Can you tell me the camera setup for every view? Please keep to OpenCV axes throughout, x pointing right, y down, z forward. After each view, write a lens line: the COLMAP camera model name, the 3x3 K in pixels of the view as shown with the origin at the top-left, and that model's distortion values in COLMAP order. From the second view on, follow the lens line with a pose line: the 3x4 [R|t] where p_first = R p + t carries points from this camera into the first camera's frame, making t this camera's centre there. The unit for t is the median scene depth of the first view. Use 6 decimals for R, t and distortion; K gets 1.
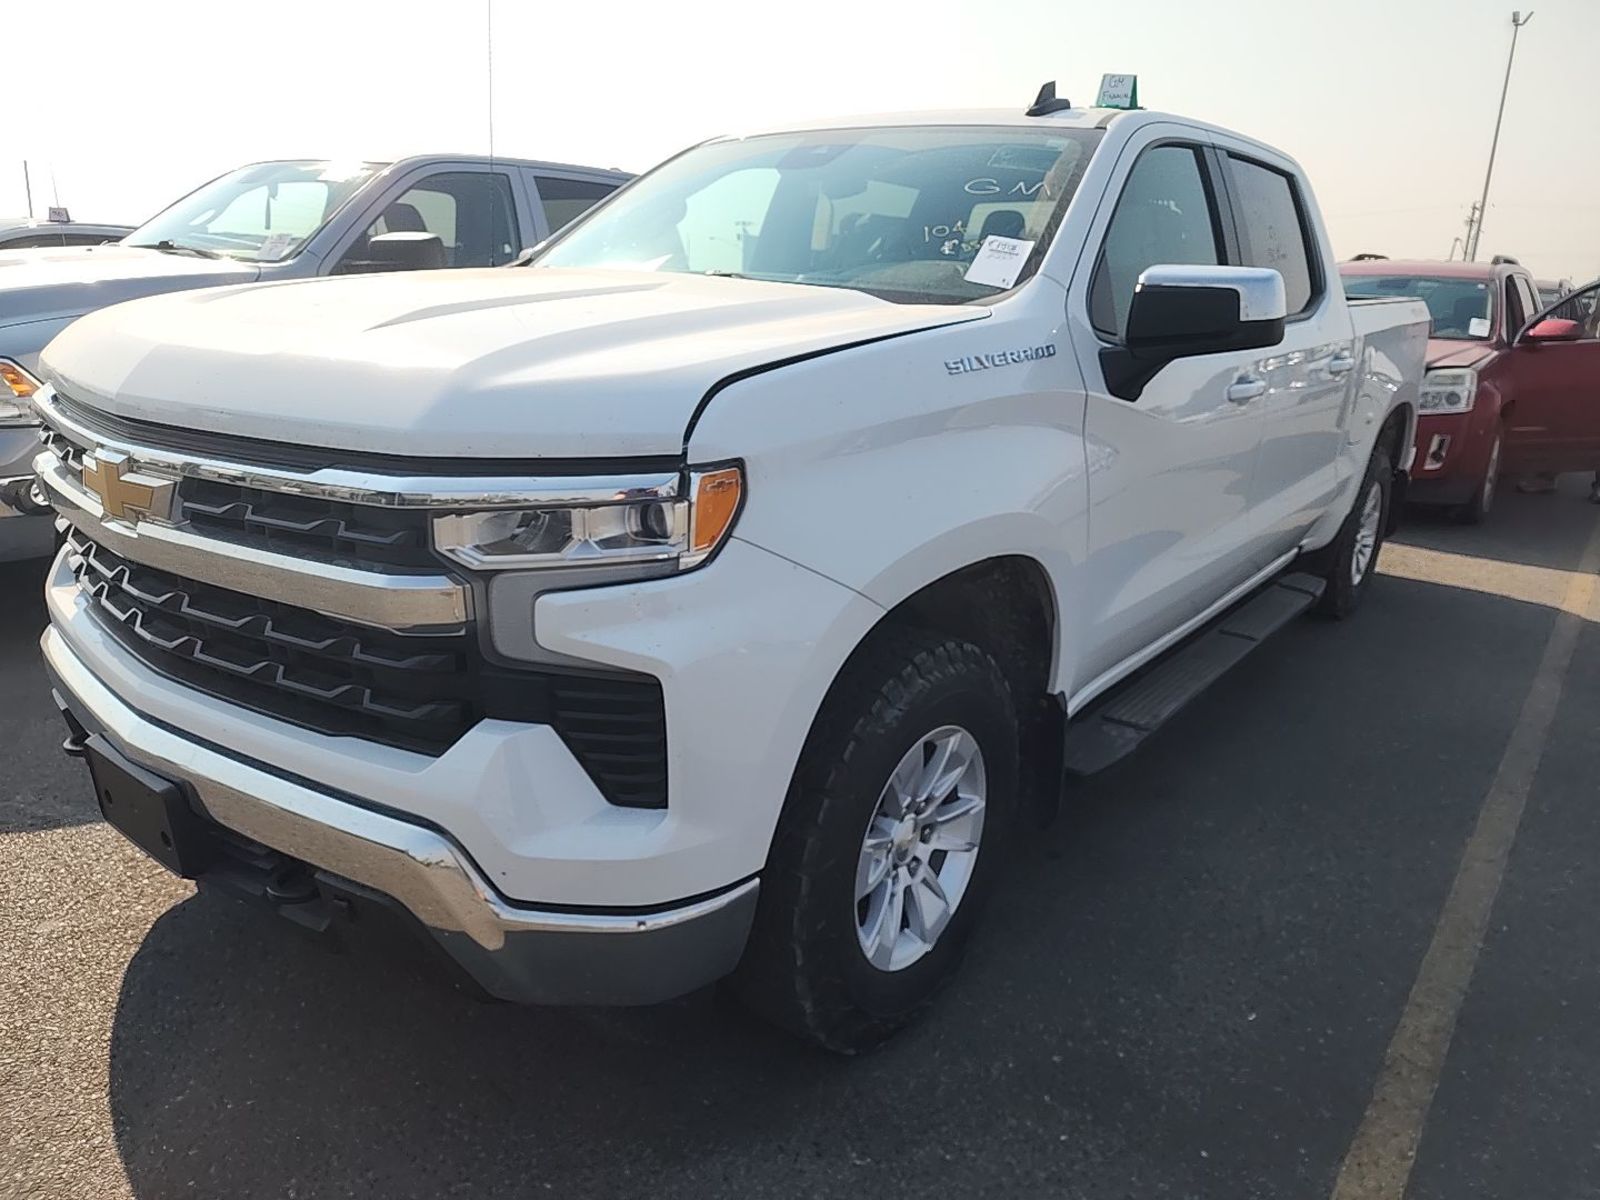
lens RADIAL K [[1296.6, 0, 796.3], [0, 1296.6, 590.1], [0, 0, 1]] dist [0.018006, -0.028274]
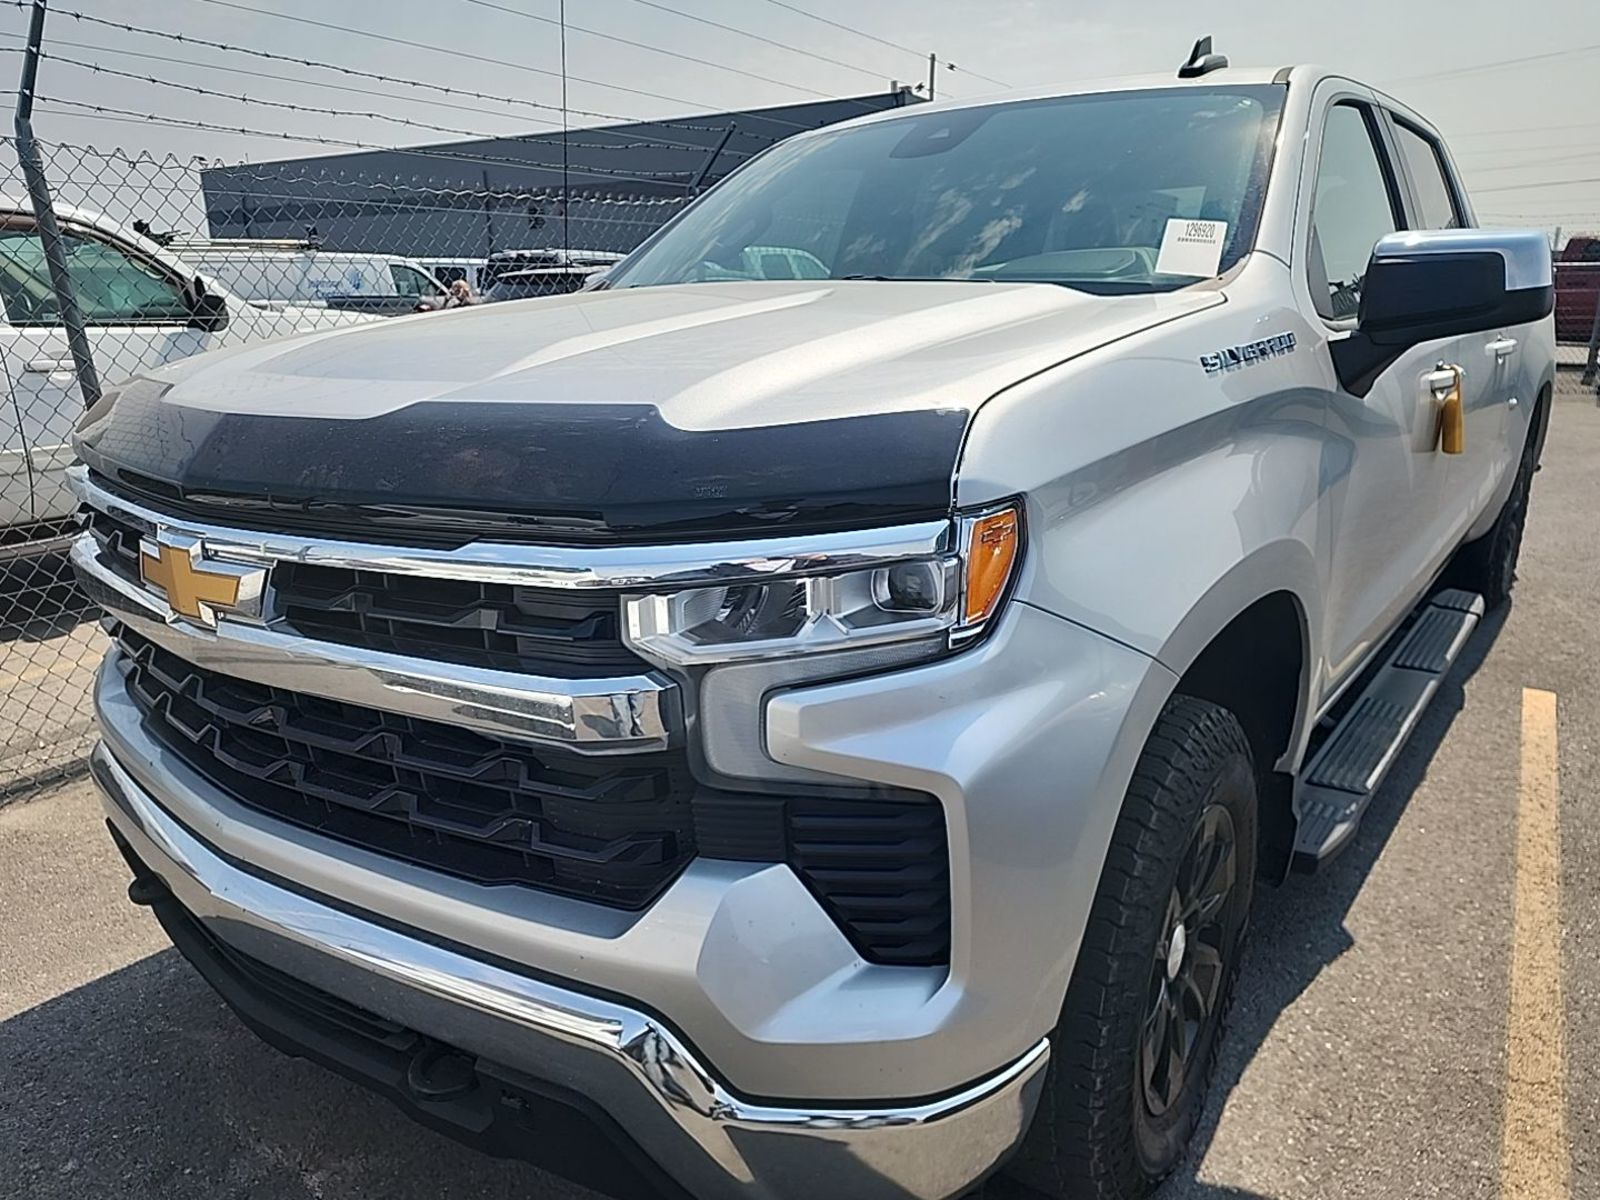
lens RADIAL K [[1296.6, 0, 797.5], [0, 1296.6, 611.3], [0, 0, 1]] dist [0.018006, -0.028274]
pose [[0.998249, -0.058986, -0.004390, -0.149671], [0.058964, 0.998248, -0.005017, -0.033525], [0.004678, 0.004749, 0.999978, 0.214058]]
